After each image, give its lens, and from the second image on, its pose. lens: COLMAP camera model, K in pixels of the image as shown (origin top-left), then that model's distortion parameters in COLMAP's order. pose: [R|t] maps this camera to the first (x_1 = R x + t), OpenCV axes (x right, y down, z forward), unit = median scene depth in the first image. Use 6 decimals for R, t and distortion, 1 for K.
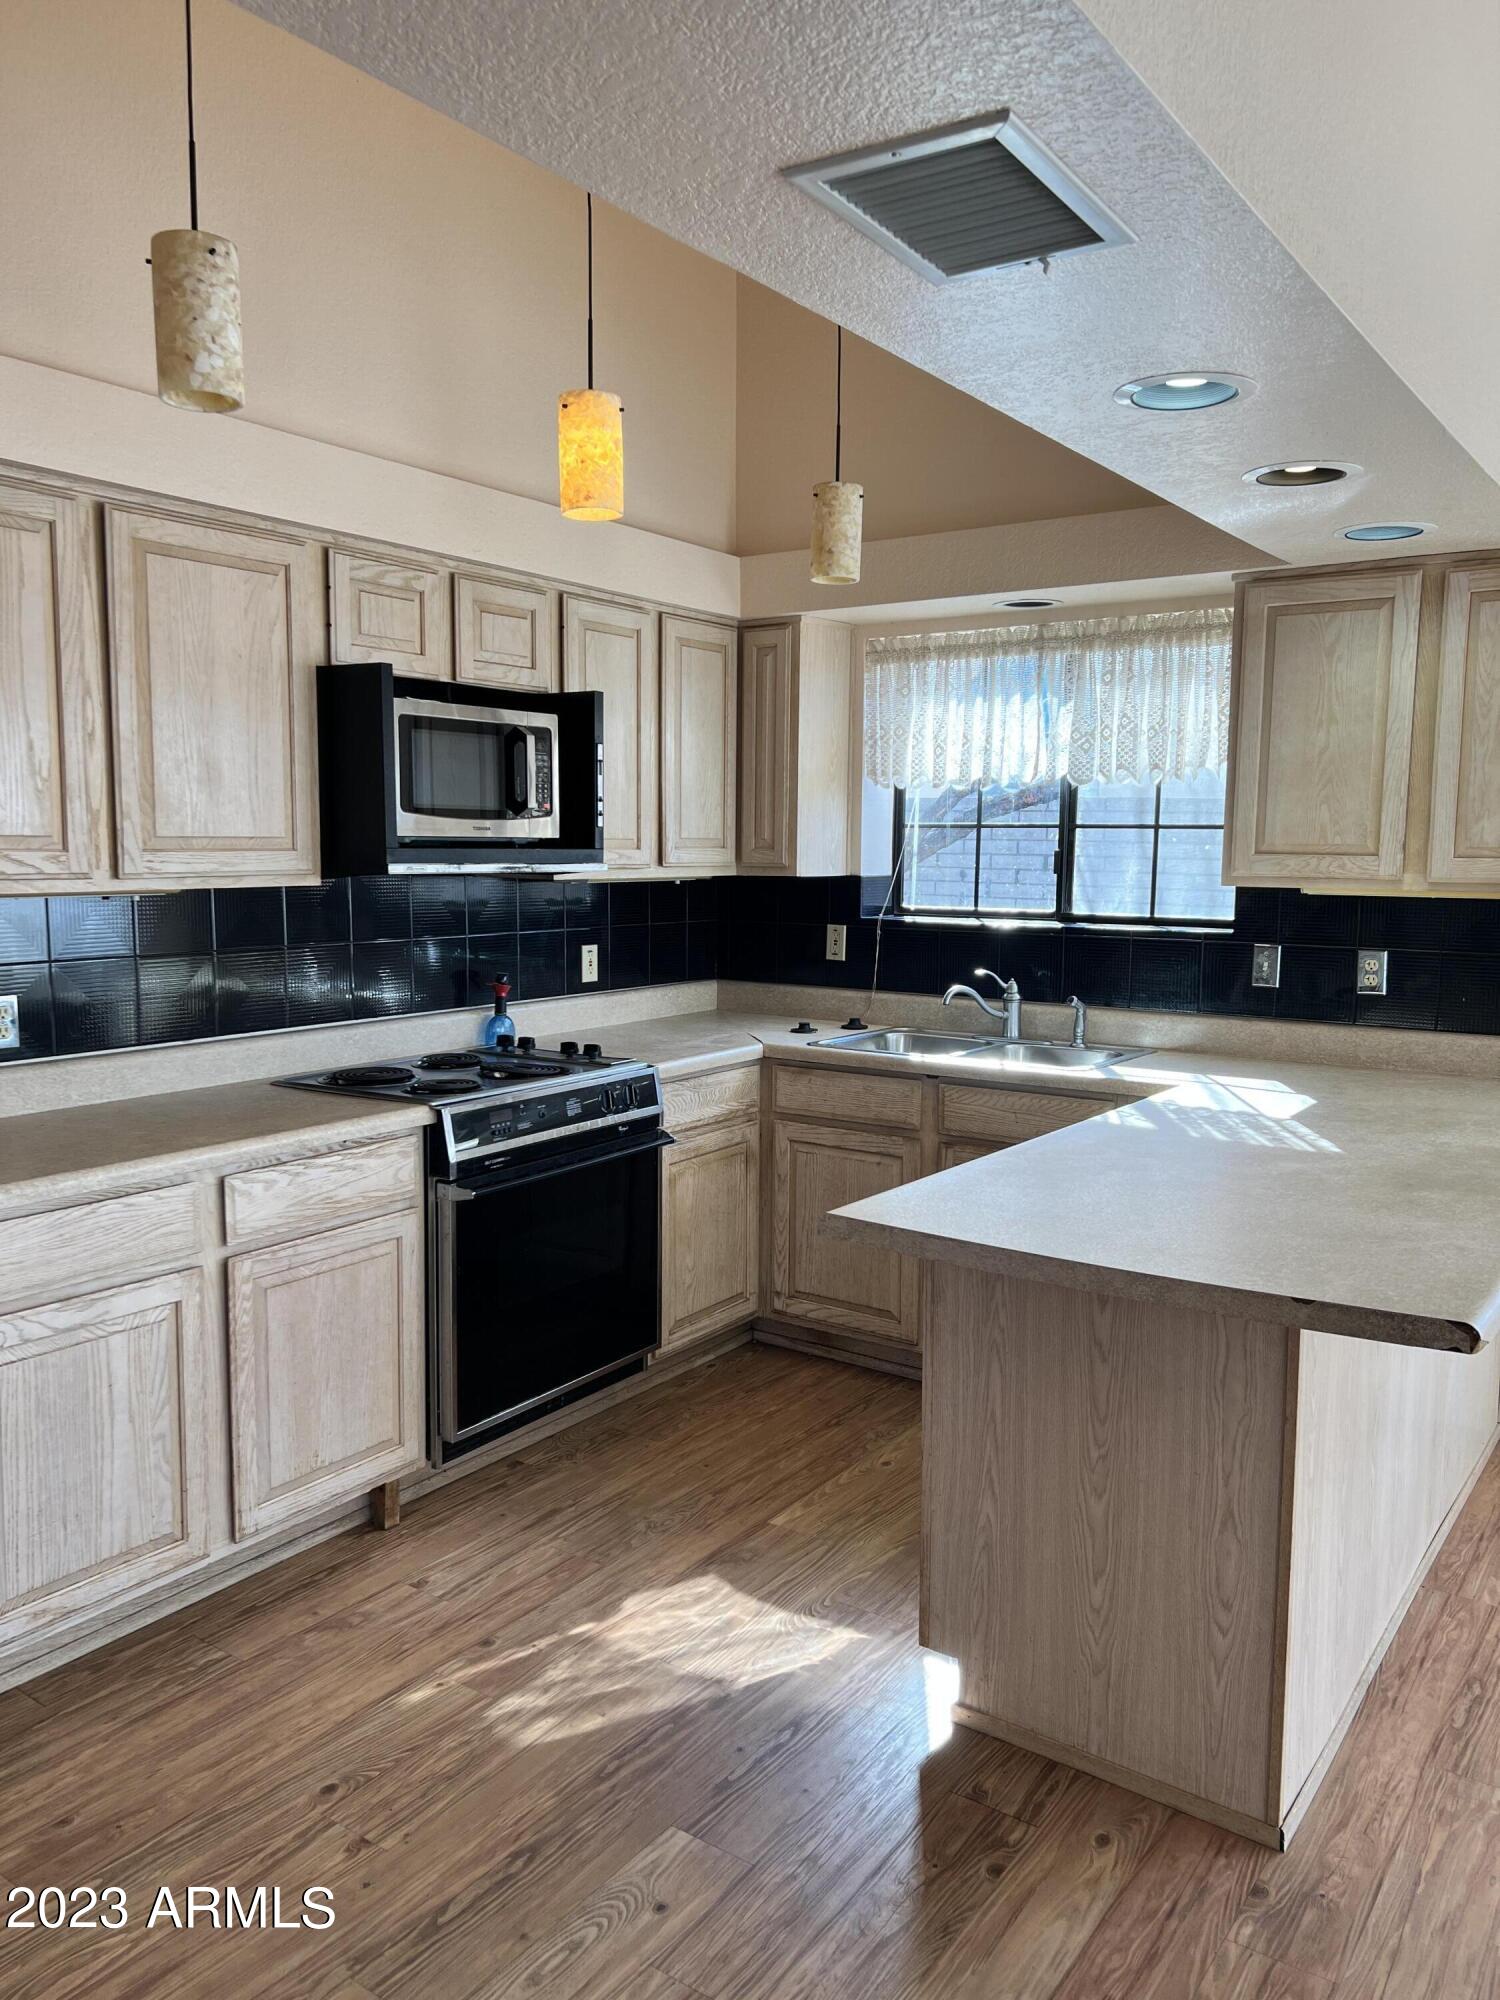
lens RADIAL K [[1532.0, 0, 750.0], [0, 1532.0, 1000.0], [0, 0, 1]] dist [0.091196, -0.137306]
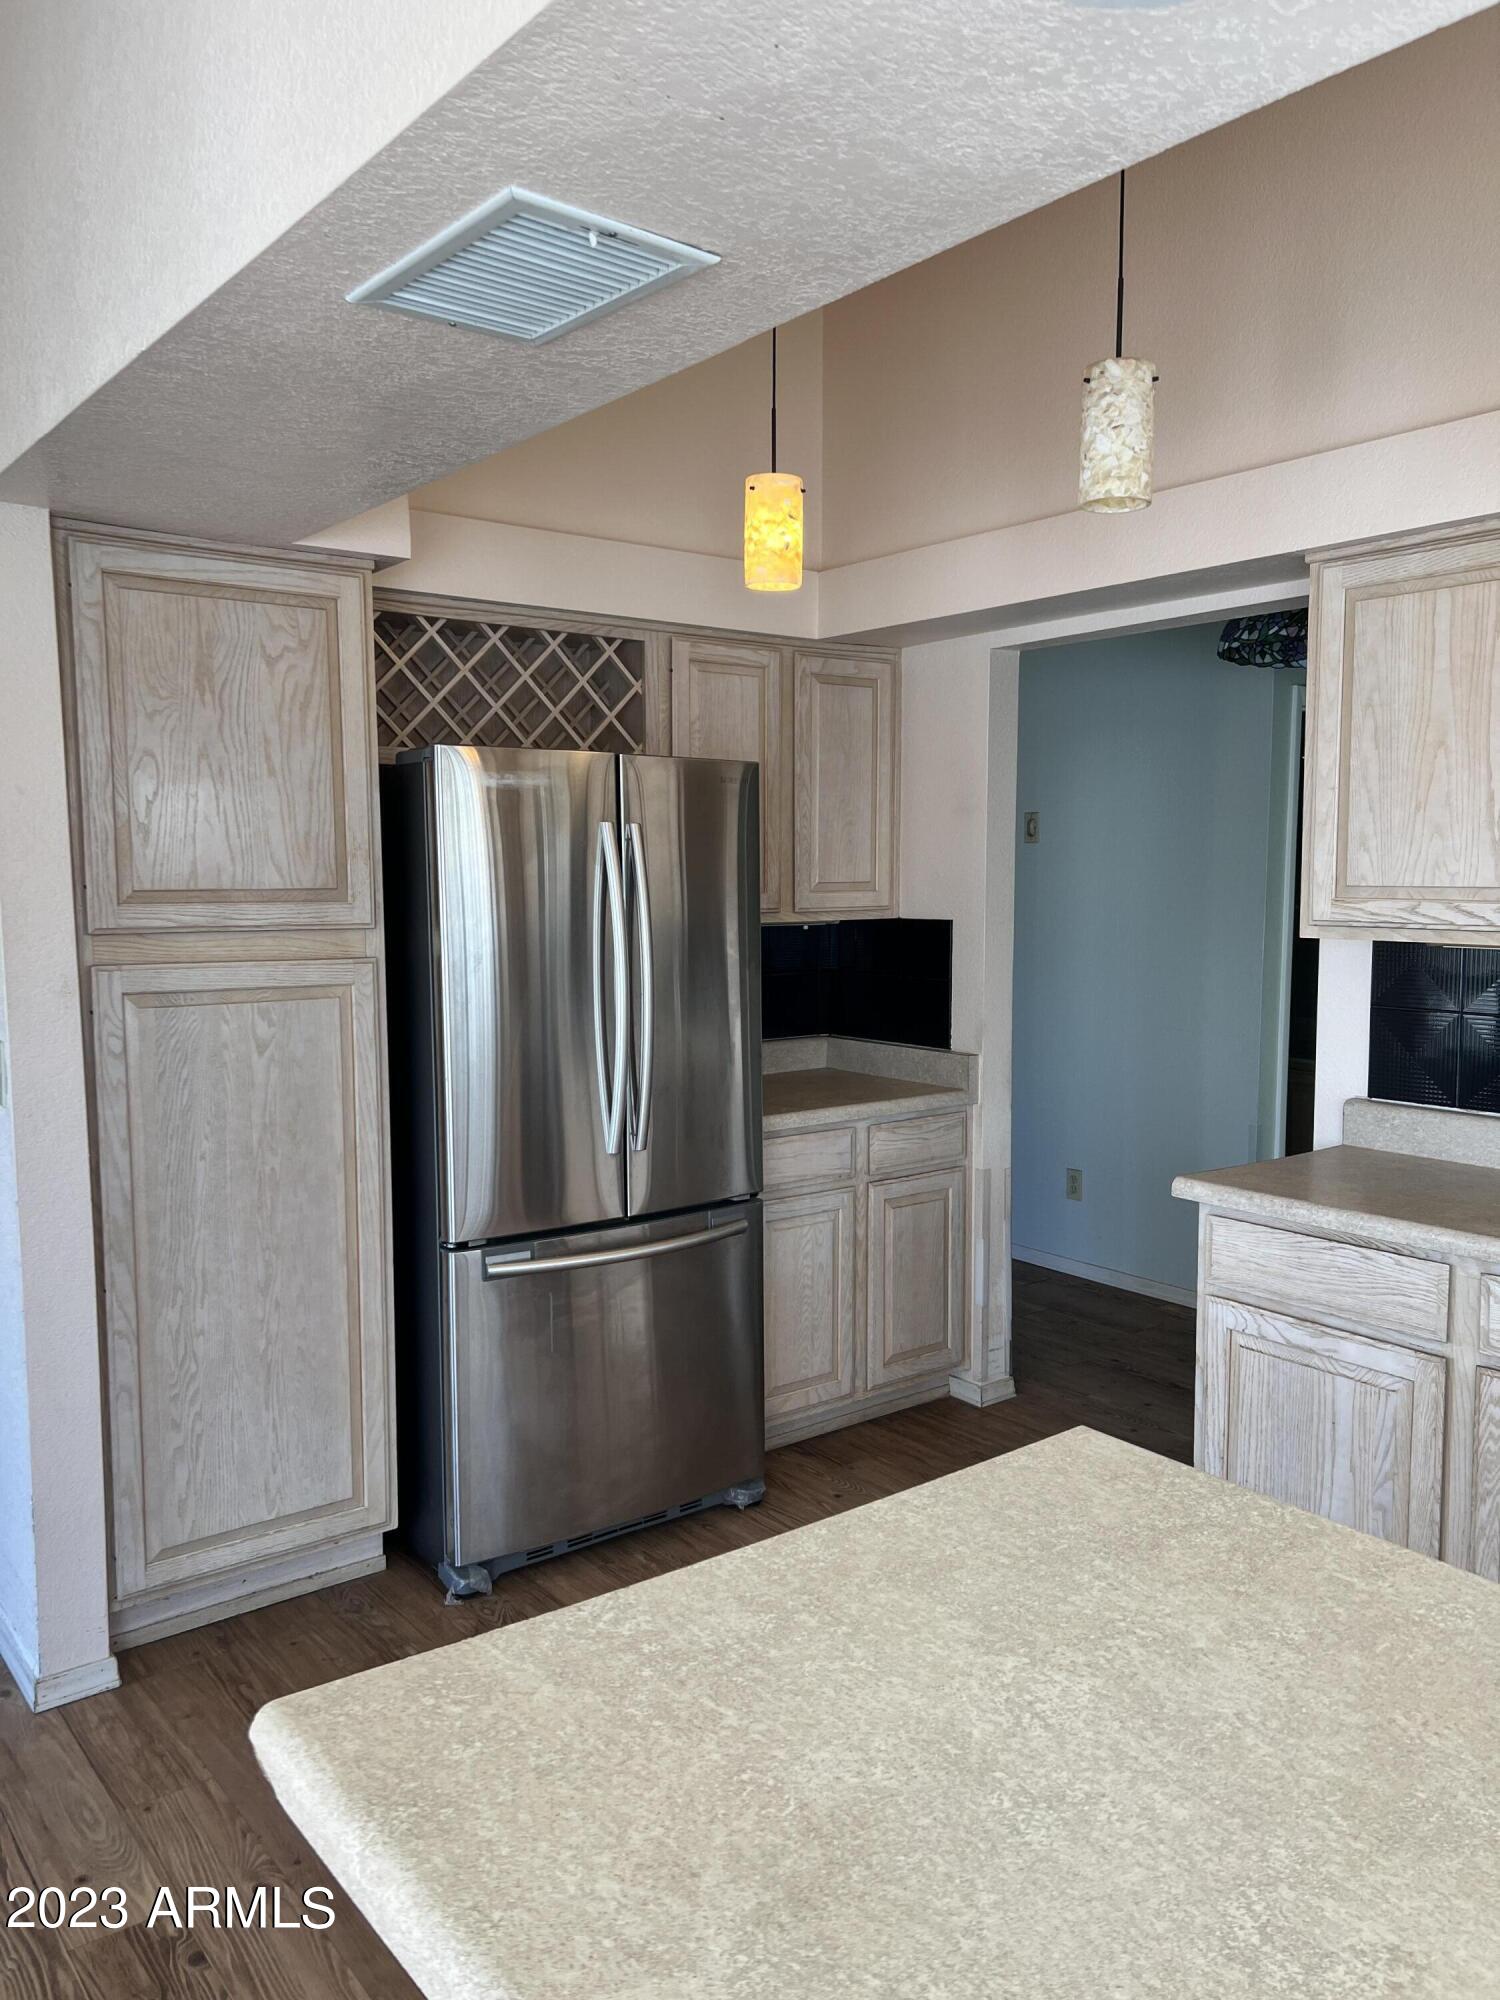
lens RADIAL K [[1507.4, 0, 750.1], [0, 1507.4, 1021.5], [0, 0, 1]] dist [0.042639, -0.056869]
pose [[-0.292602, 0.082874, -0.952636, 0.635687], [-0.111769, 0.986445, 0.120145, -0.090362], [0.949680, 0.141630, -0.279373, 0.887982]]
